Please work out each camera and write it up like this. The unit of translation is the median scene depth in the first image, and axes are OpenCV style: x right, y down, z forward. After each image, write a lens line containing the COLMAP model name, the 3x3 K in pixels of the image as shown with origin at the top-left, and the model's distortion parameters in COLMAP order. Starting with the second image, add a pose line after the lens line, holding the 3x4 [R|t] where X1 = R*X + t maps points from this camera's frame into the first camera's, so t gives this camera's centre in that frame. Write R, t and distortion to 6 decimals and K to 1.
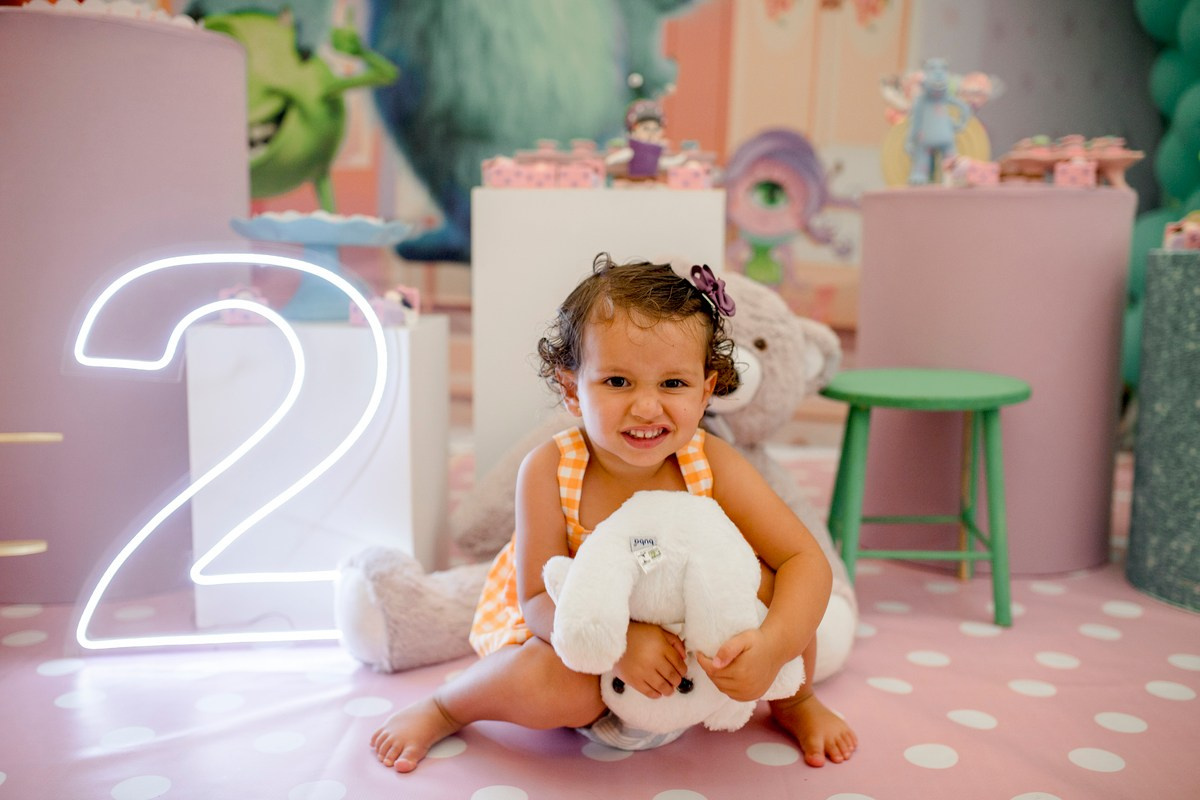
lens RADIAL K [[1148.6, 0, 604.1], [0, 1148.6, 406.4], [0, 0, 1]] dist [-0.034274, 0.000000]
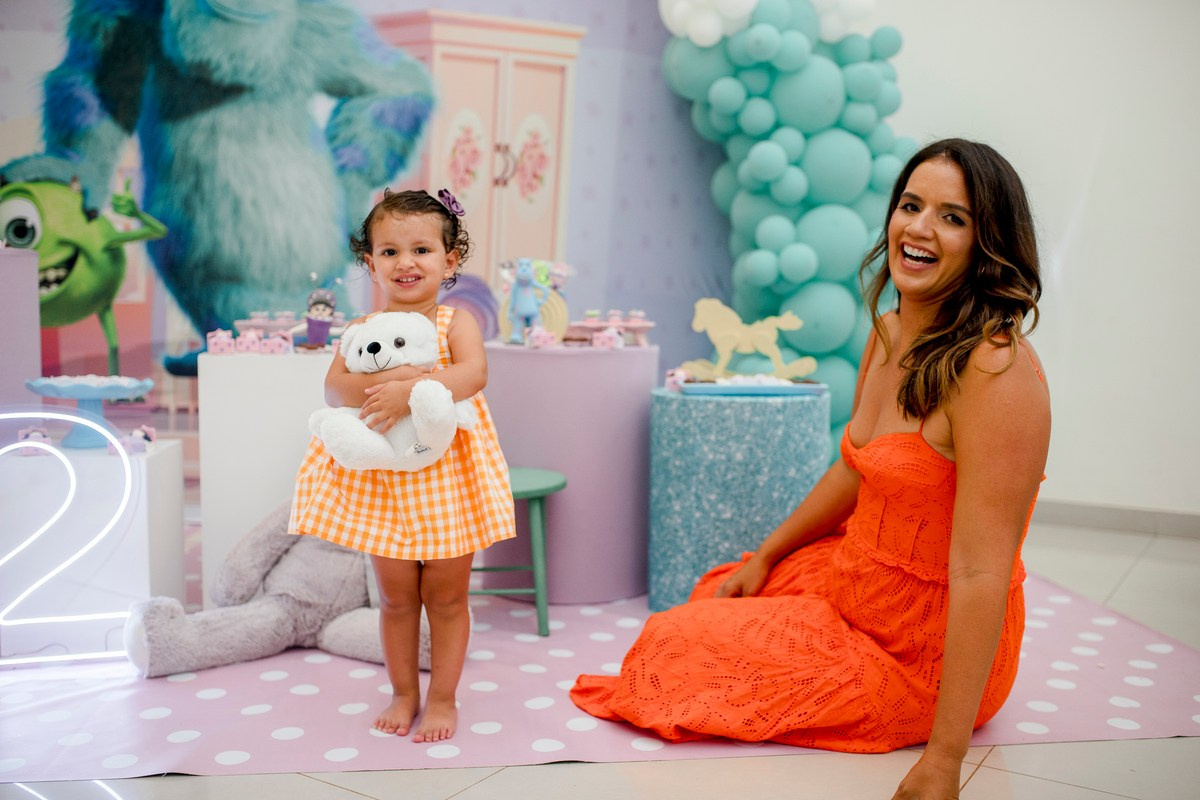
lens RADIAL K [[1148.6, 0, 600.7], [0, 1148.6, 403.2], [0, 0, 1]] dist [-0.034274, 0.000000]
pose [[0.989343, -0.011206, 0.145171, 0.168761], [0.017647, 0.998912, -0.043156, -0.048051], [-0.144529, 0.045258, 0.988465, -0.489830]]
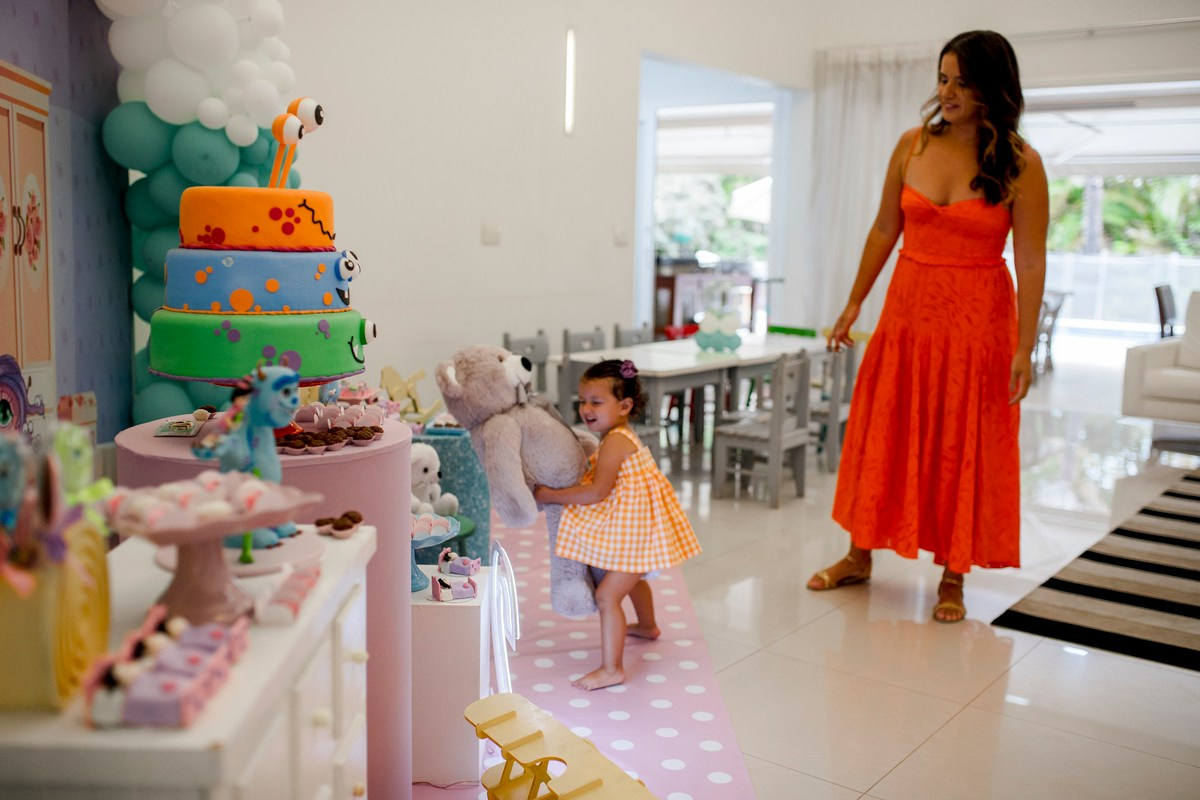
lens RADIAL K [[1148.6, 0, 610.0], [0, 1148.6, 402.9], [0, 0, 1]] dist [-0.034274, 0.000000]
pose [[-0.058993, -0.159159, 0.985489, -1.508865], [0.107944, 0.980403, 0.164800, -0.469720], [-0.992405, 0.116100, -0.040657, 0.648385]]
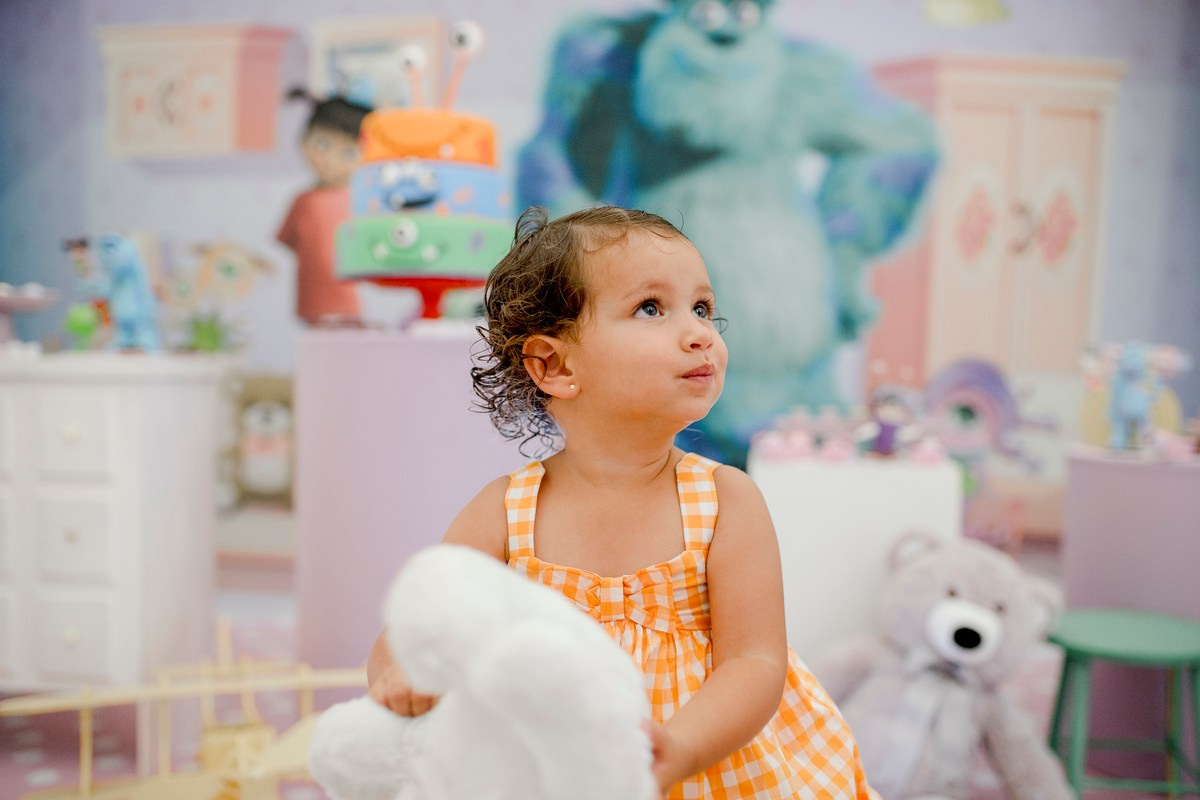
lens RADIAL K [[1148.6, 0, 601.5], [0, 1148.6, 415.3], [0, 0, 1]] dist [-0.034274, 0.000000]
pose [[0.993488, 0.005214, -0.113813, -0.120050], [-0.015781, 0.995622, -0.092134, -0.112644], [0.112834, 0.093331, 0.989221, -0.220854]]
